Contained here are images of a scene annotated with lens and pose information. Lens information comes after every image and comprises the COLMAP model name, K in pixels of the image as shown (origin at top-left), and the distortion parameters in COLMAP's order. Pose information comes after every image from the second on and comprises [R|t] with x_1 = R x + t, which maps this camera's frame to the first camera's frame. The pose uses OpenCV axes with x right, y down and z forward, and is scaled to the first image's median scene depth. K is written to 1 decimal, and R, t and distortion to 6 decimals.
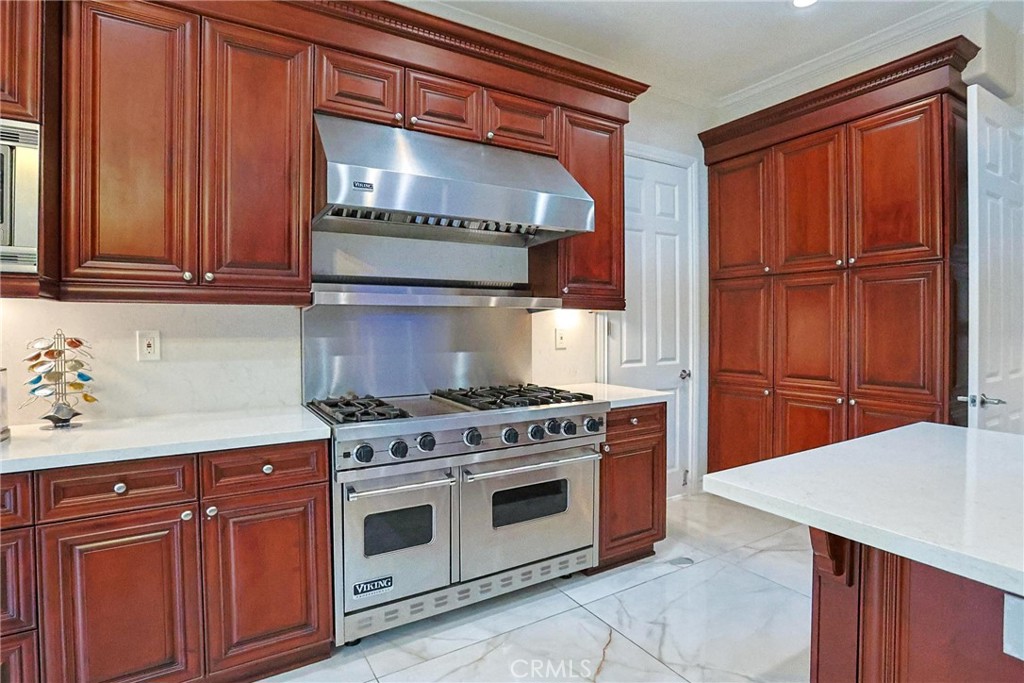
lens RADIAL K [[509.1, 0, 505.9], [0, 509.1, 330.0], [0, 0, 1]] dist [-0.067624, 0.030497]
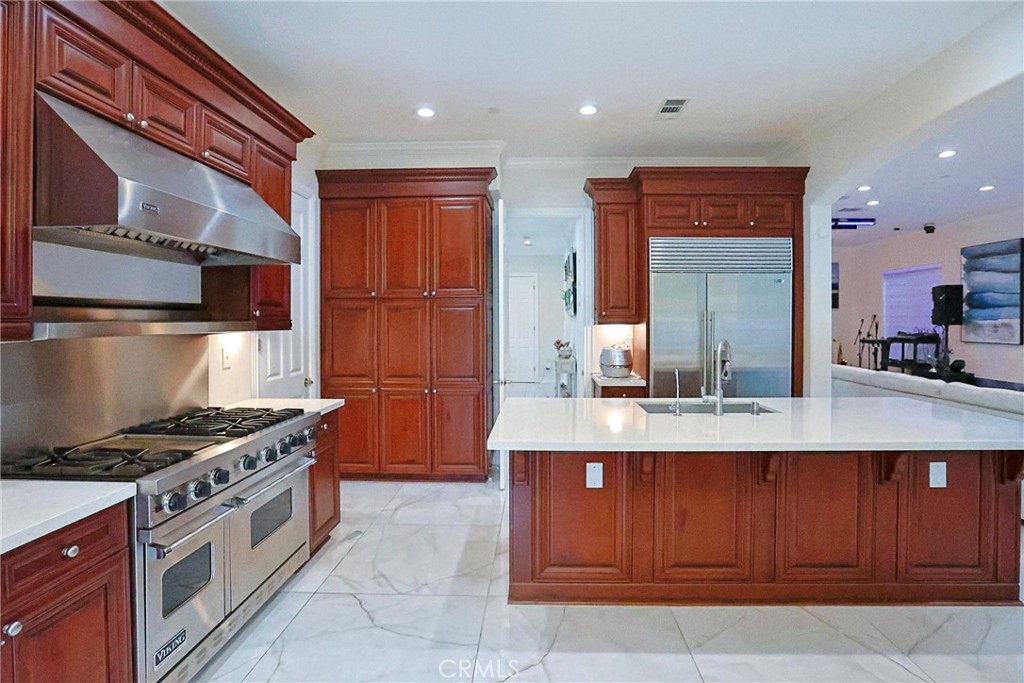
lens RADIAL K [[509.1, 0, 505.9], [0, 509.1, 330.0], [0, 0, 1]] dist [-0.067624, 0.030497]
pose [[0.571731, -0.013574, 0.820329, -0.497924], [0.011588, 0.999897, 0.008469, -0.052917], [-0.820360, 0.004664, 0.571829, -0.014437]]
